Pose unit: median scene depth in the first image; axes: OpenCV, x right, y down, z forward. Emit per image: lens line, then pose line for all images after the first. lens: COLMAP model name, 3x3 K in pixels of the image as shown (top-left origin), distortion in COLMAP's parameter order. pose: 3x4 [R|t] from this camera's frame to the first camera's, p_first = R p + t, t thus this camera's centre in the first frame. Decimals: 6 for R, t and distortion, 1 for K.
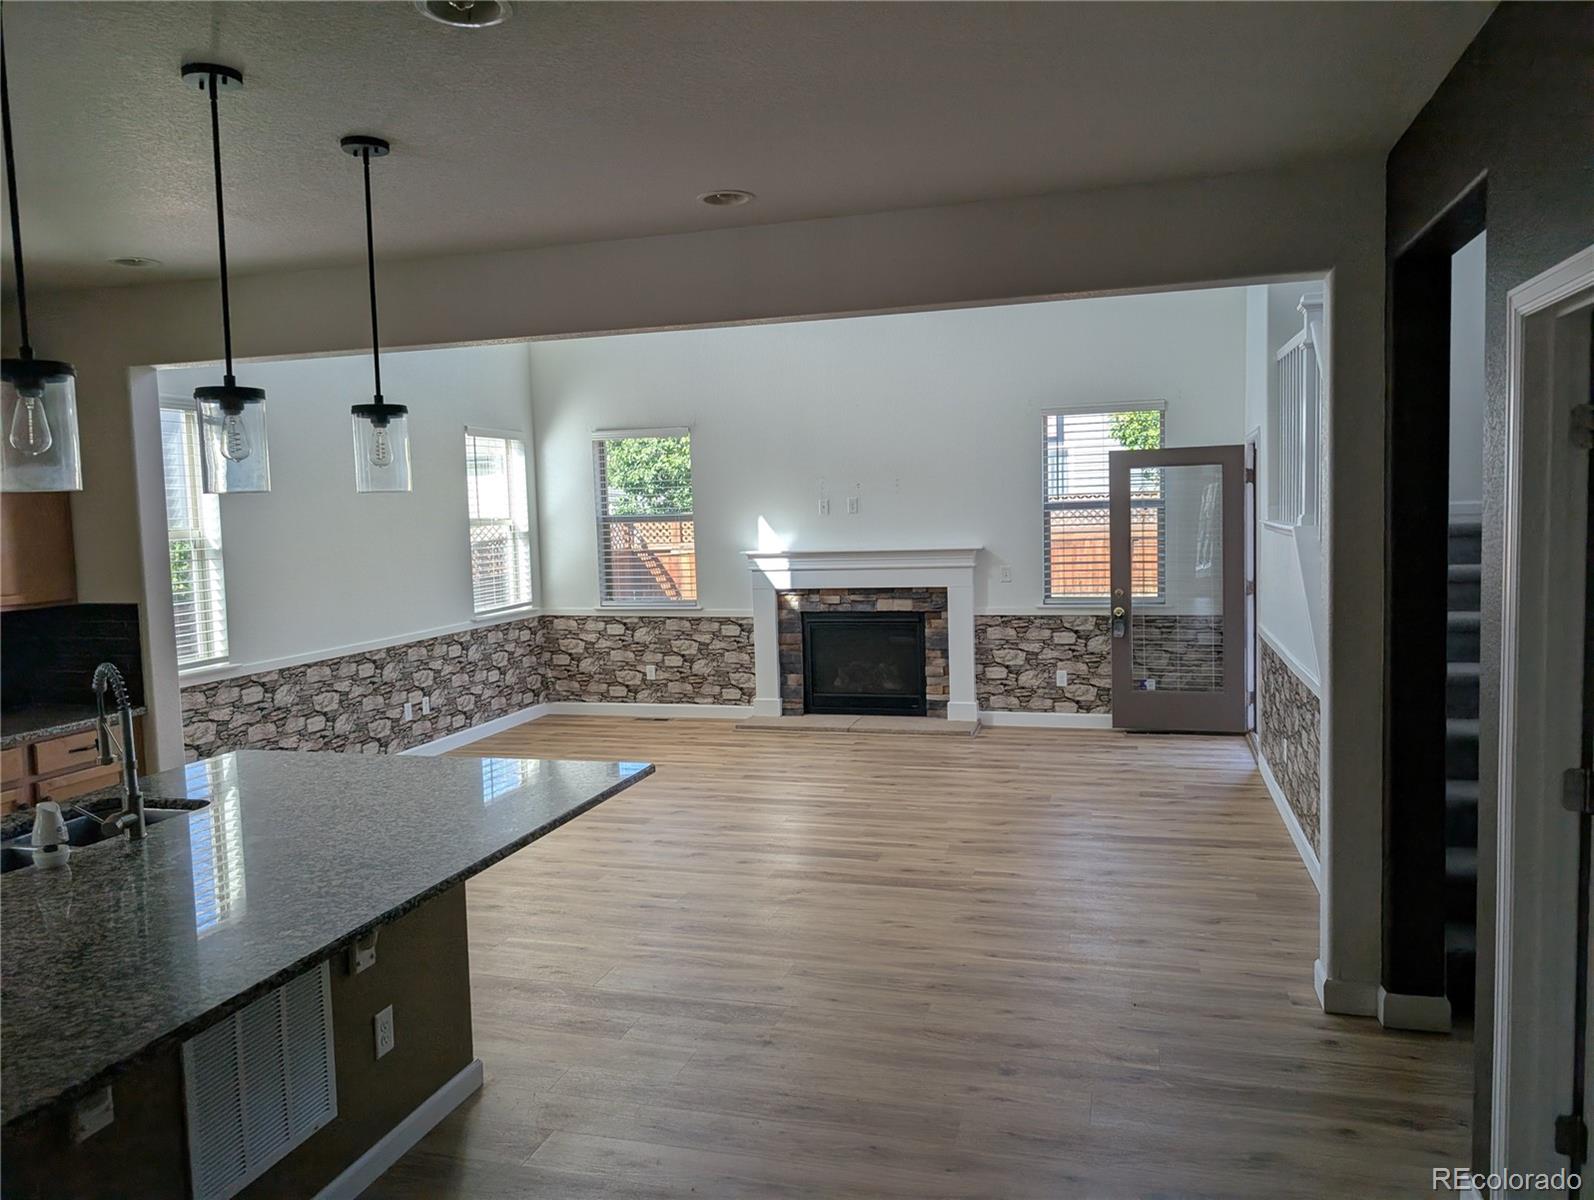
lens RADIAL K [[1168.6, 0, 797.0], [0, 1168.6, 600.0], [0, 0, 1]] dist [-0.005250, -0.003427]
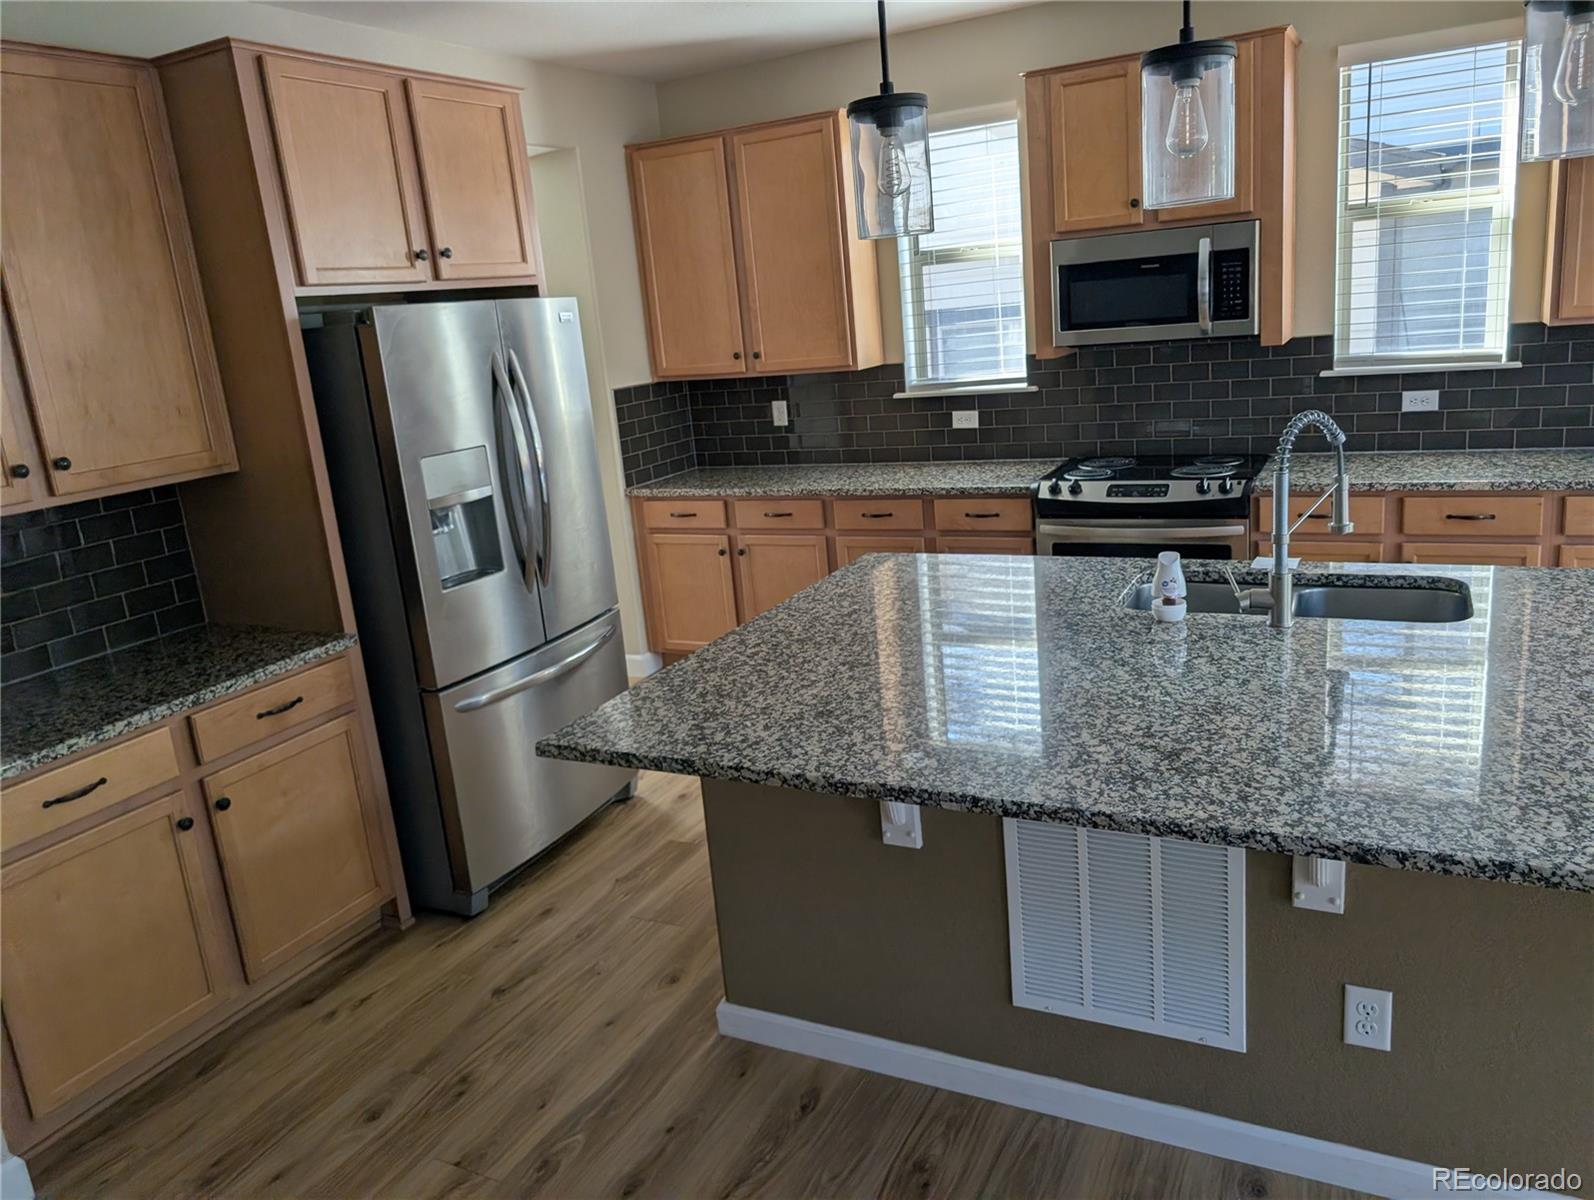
lens RADIAL K [[1168.6, 0, 797.0], [0, 1168.6, 600.0], [0, 0, 1]] dist [-0.005250, -0.003427]
pose [[-0.181117, 0.286684, -0.940749, 0.305763], [0.004682, 0.956810, 0.290677, -0.067848], [0.983450, 0.048242, -0.174637, 0.871333]]
